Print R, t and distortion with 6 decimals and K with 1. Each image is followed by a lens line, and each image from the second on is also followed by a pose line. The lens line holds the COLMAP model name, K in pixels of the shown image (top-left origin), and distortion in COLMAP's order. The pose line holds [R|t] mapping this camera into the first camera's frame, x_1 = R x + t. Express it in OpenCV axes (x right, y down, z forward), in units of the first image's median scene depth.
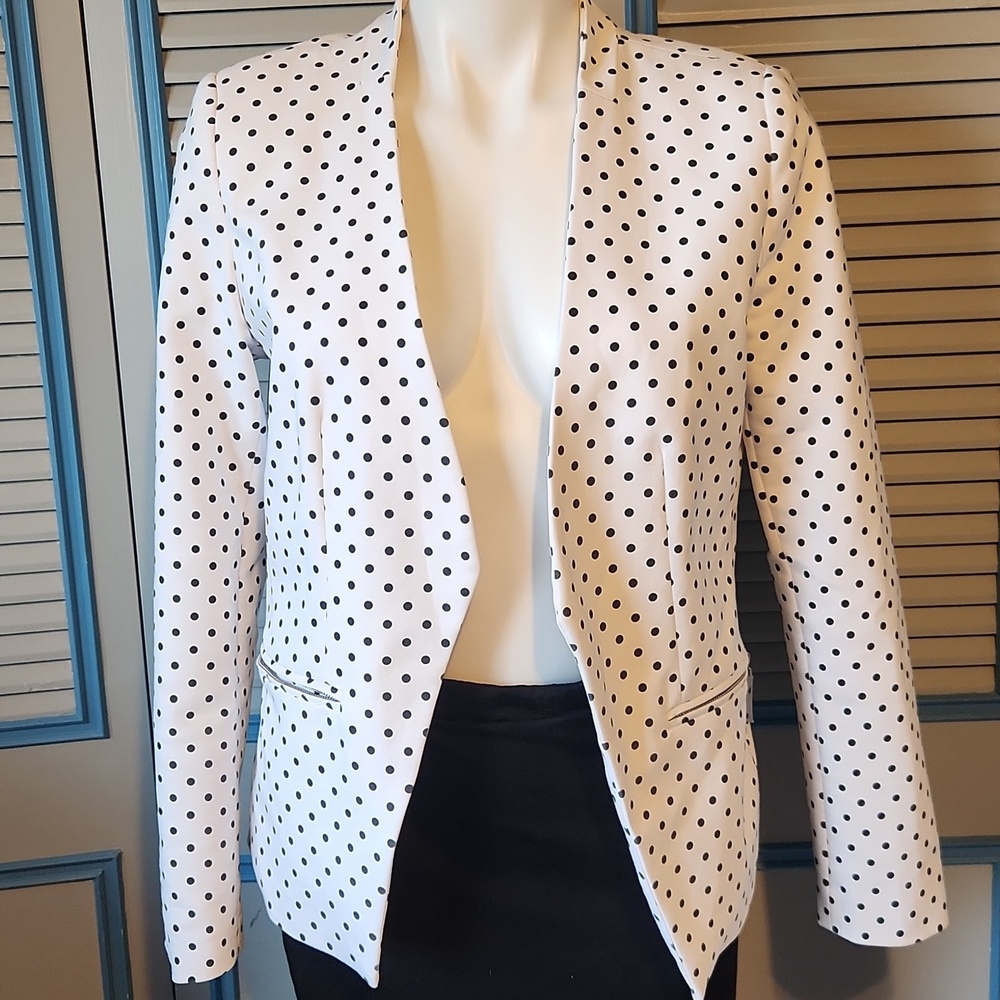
lens RADIAL K [[1366.9, 0, 500.2], [0, 1366.9, 520.1], [0, 0, 1]] dist [0.119935, -0.216882]
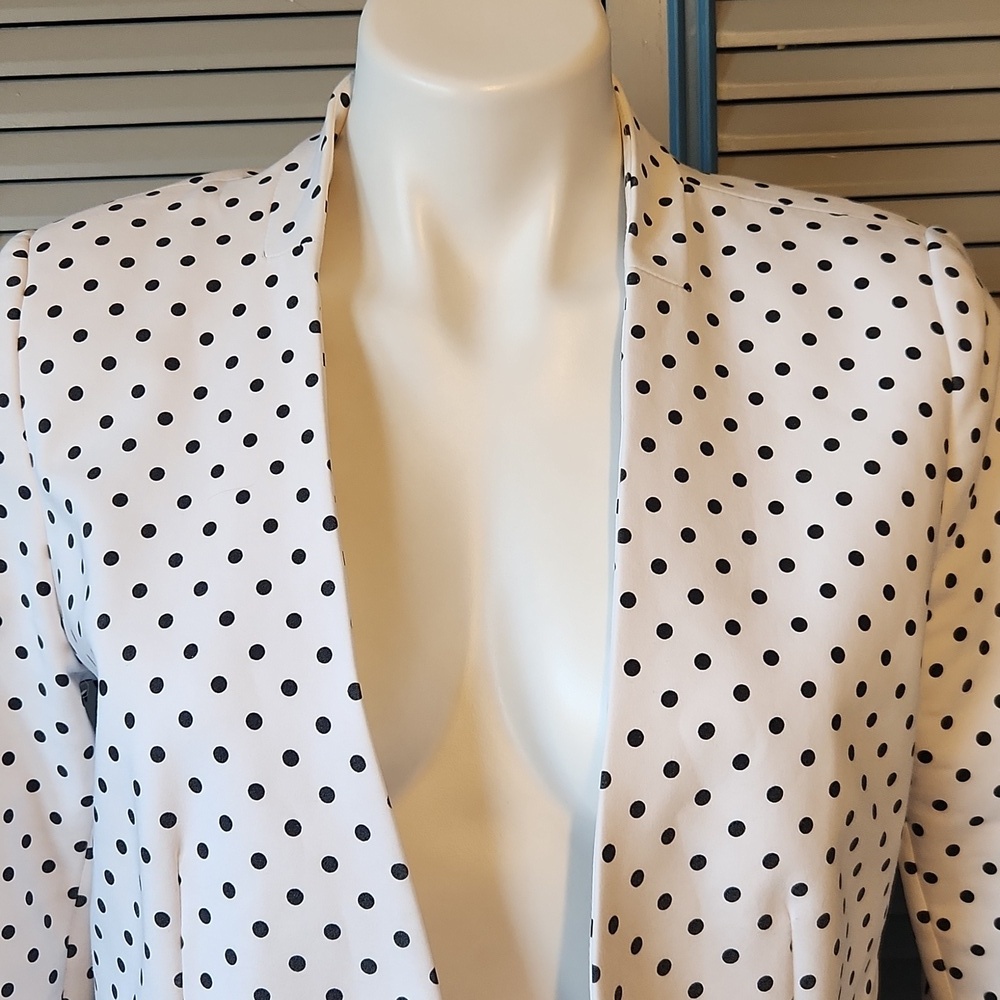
lens RADIAL K [[1341.9, 0, 483.8], [0, 1341.9, 522.9], [0, 0, 1]] dist [0.086597, -0.099747]
pose [[0.999759, 0.001746, 0.021875, -0.018066], [-0.000583, 0.998592, -0.053048, -0.169814], [-0.021937, 0.053022, 0.998352, 0.419949]]
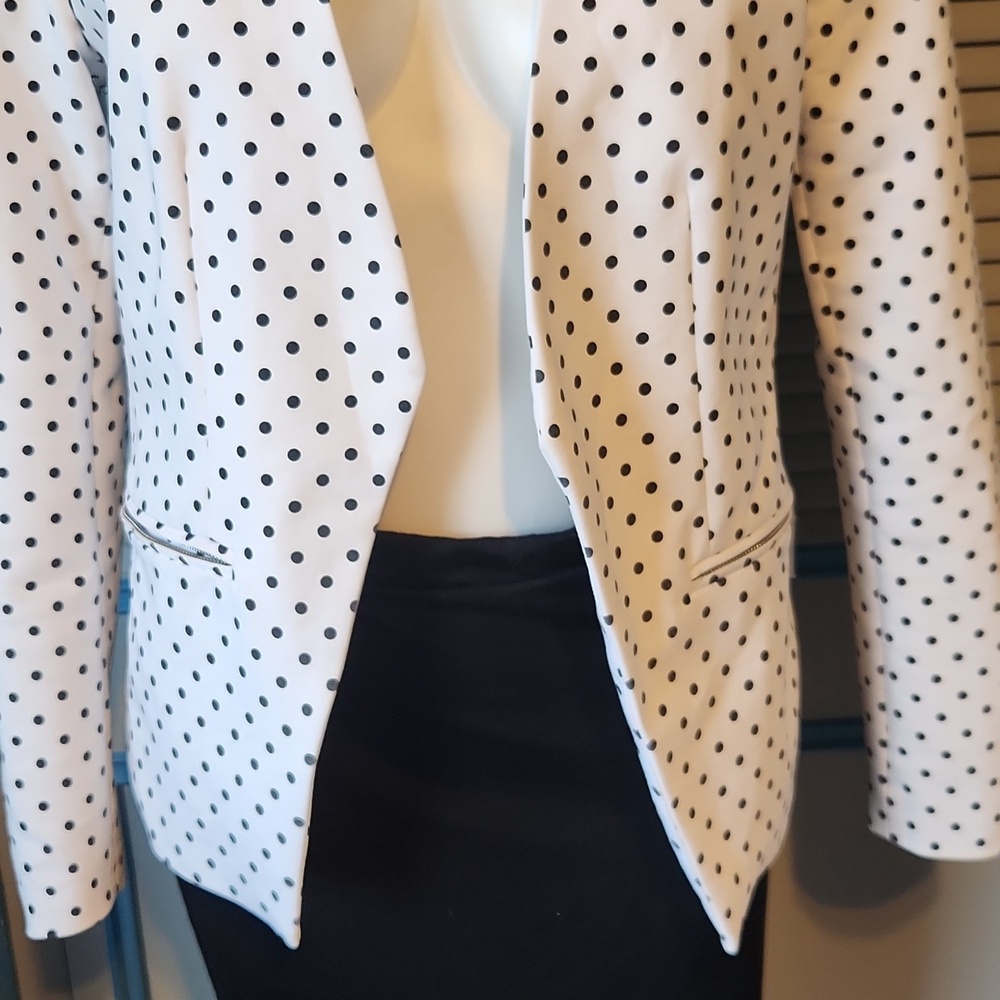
lens RADIAL K [[1351.5, 0, 482.9], [0, 1351.5, 487.6], [0, 0, 1]] dist [0.087379, -0.074407]
pose [[0.999416, -0.020572, 0.027301, -0.005514], [0.018030, 0.995752, 0.090294, 0.031209], [-0.029042, -0.089749, 0.995541, 0.300224]]
